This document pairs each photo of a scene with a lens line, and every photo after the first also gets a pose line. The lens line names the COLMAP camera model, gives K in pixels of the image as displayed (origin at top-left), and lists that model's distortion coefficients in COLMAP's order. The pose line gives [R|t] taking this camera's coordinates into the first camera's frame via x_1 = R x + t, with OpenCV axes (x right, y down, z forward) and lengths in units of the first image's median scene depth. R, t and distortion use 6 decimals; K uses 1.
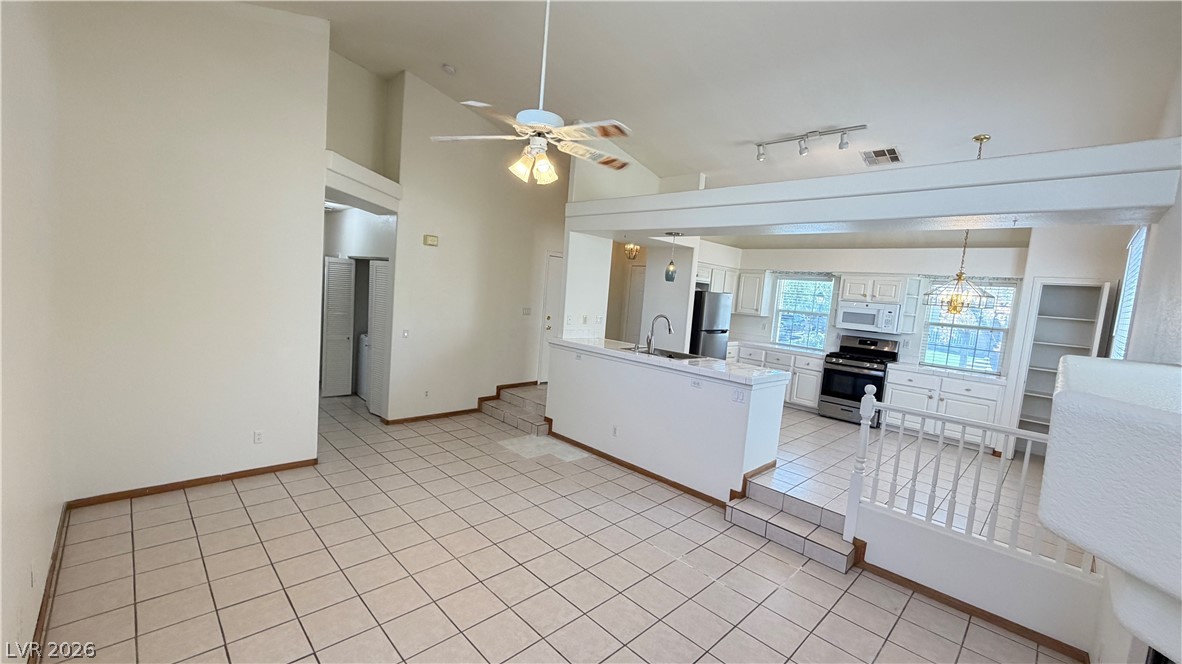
lens RADIAL K [[474.3, 0, 587.8], [0, 474.3, 332.7], [0, 0, 1]] dist [0.000894, -0.000120]
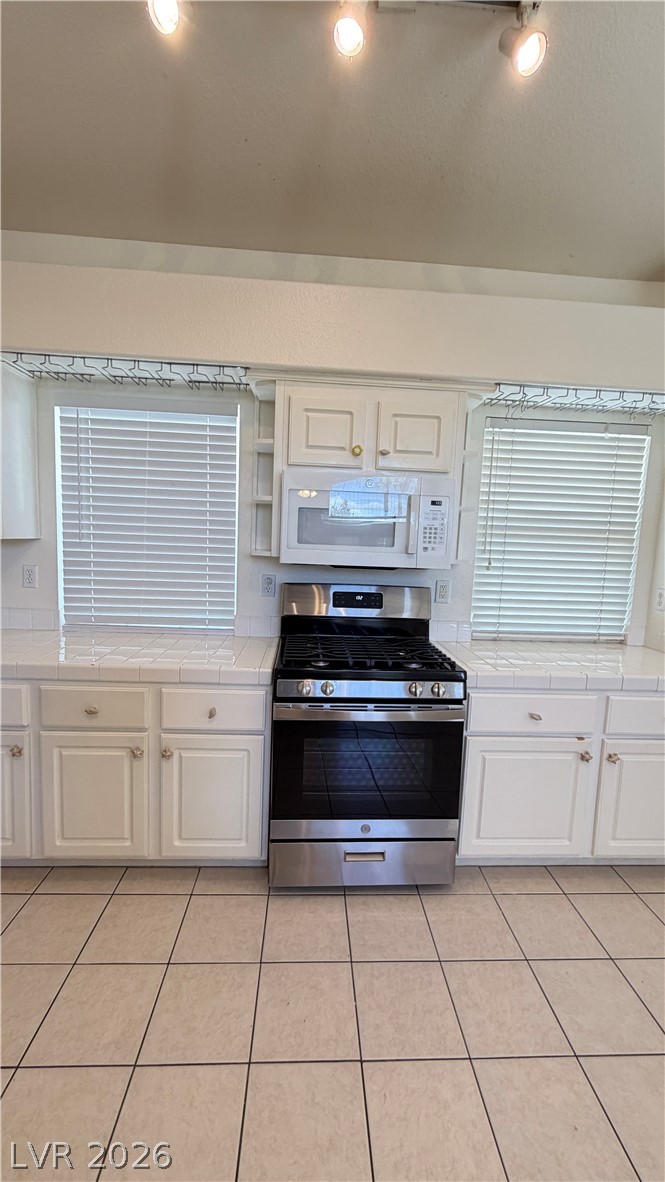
lens RADIAL K [[474.3, 0, 330.5], [0, 474.3, 589.1], [0, 0, 1]] dist [0.000894, -0.000120]
pose [[0.660334, -0.135123, 0.738715, 0.329801], [0.080002, 0.990739, 0.109709, -0.025230], [-0.746698, -0.013346, 0.665029, 0.792810]]
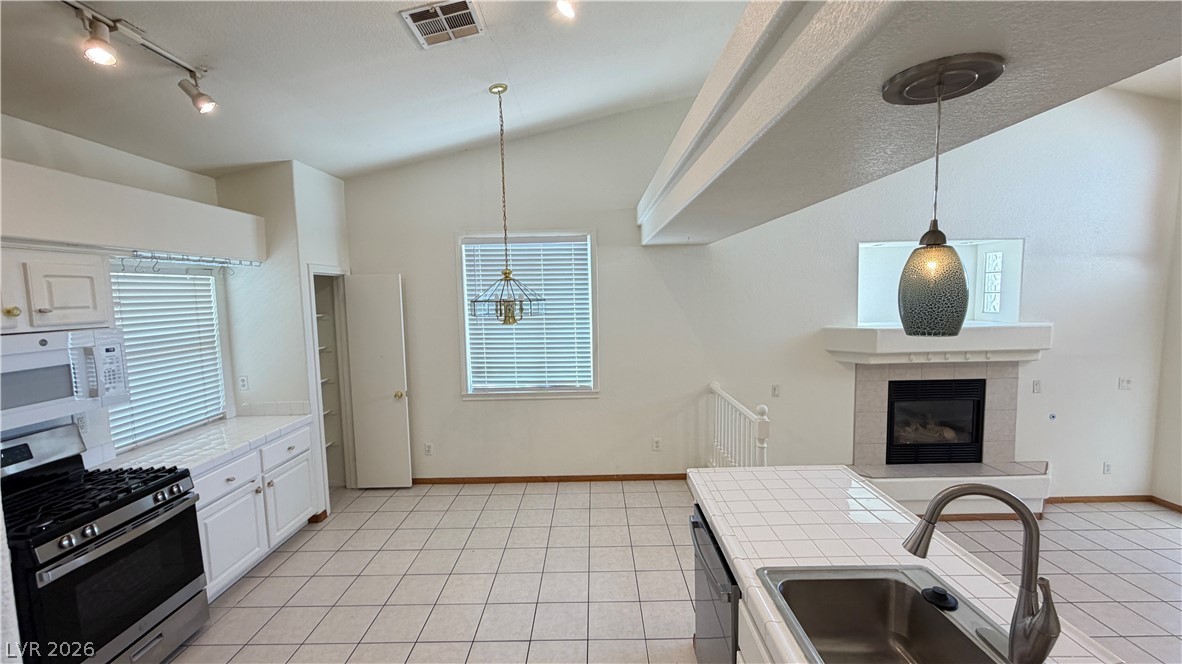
lens RADIAL K [[474.3, 0, 588.0], [0, 474.3, 334.2], [0, 0, 1]] dist [0.000894, -0.000120]
pose [[-0.707033, -0.126820, 0.695716, 0.103332], [0.028258, 0.977936, 0.206982, -0.115224], [-0.706616, 0.166003, -0.687850, 0.931043]]
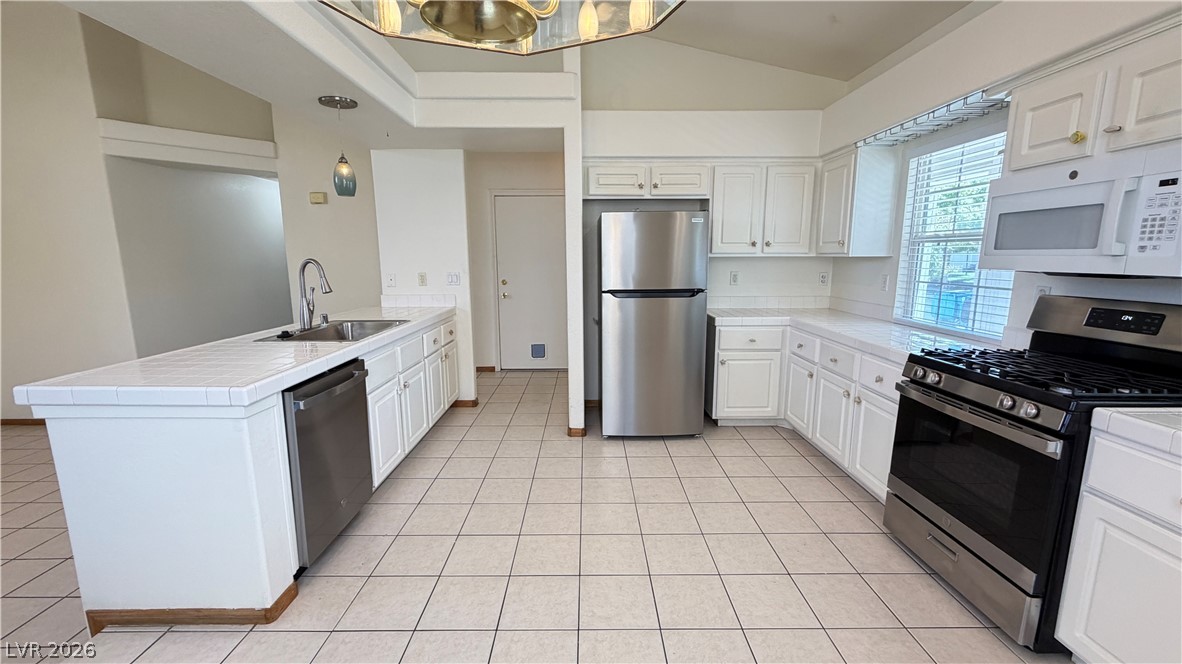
lens RADIAL K [[474.3, 0, 587.6], [0, 474.3, 333.6], [0, 0, 1]] dist [0.000894, -0.000120]
pose [[0.715086, 0.031276, -0.698336, 0.564860], [-0.001593, 0.999069, 0.043114, 0.017731], [0.699034, -0.029718, 0.714470, 0.608520]]
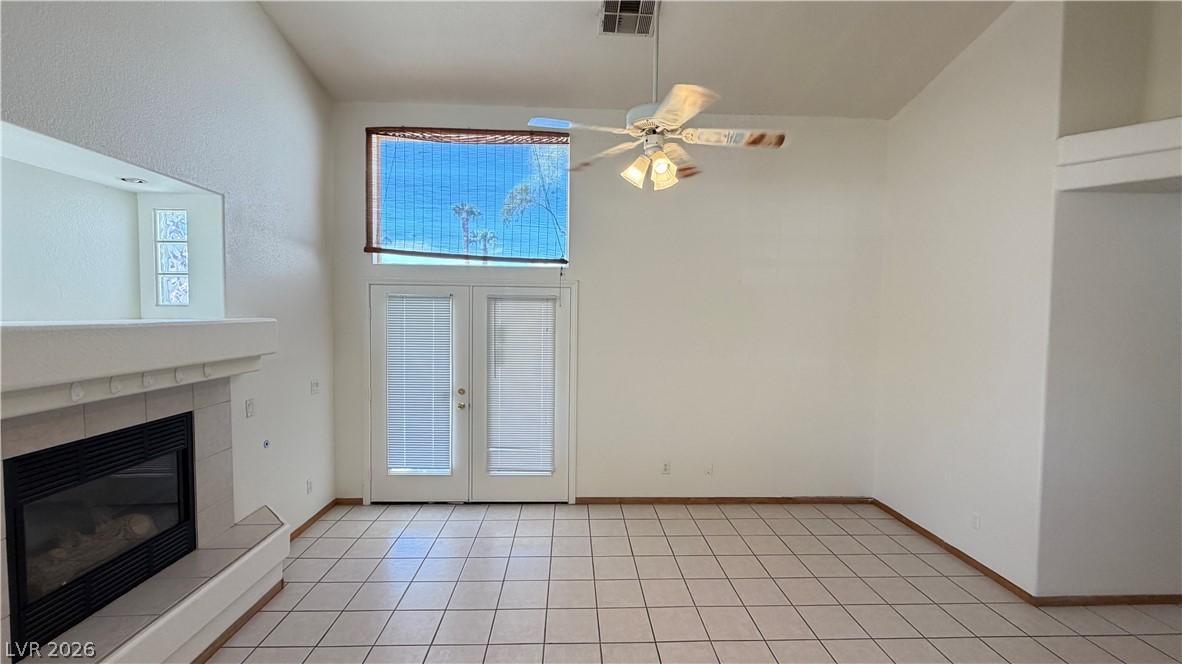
lens RADIAL K [[474.3, 0, 589.7], [0, 474.3, 332.7], [0, 0, 1]] dist [0.000894, -0.000120]
pose [[-0.673299, -0.055244, -0.737304, 0.233488], [-0.130474, 0.990433, 0.044938, -0.032648], [0.727767, 0.126456, -0.674065, 0.615302]]
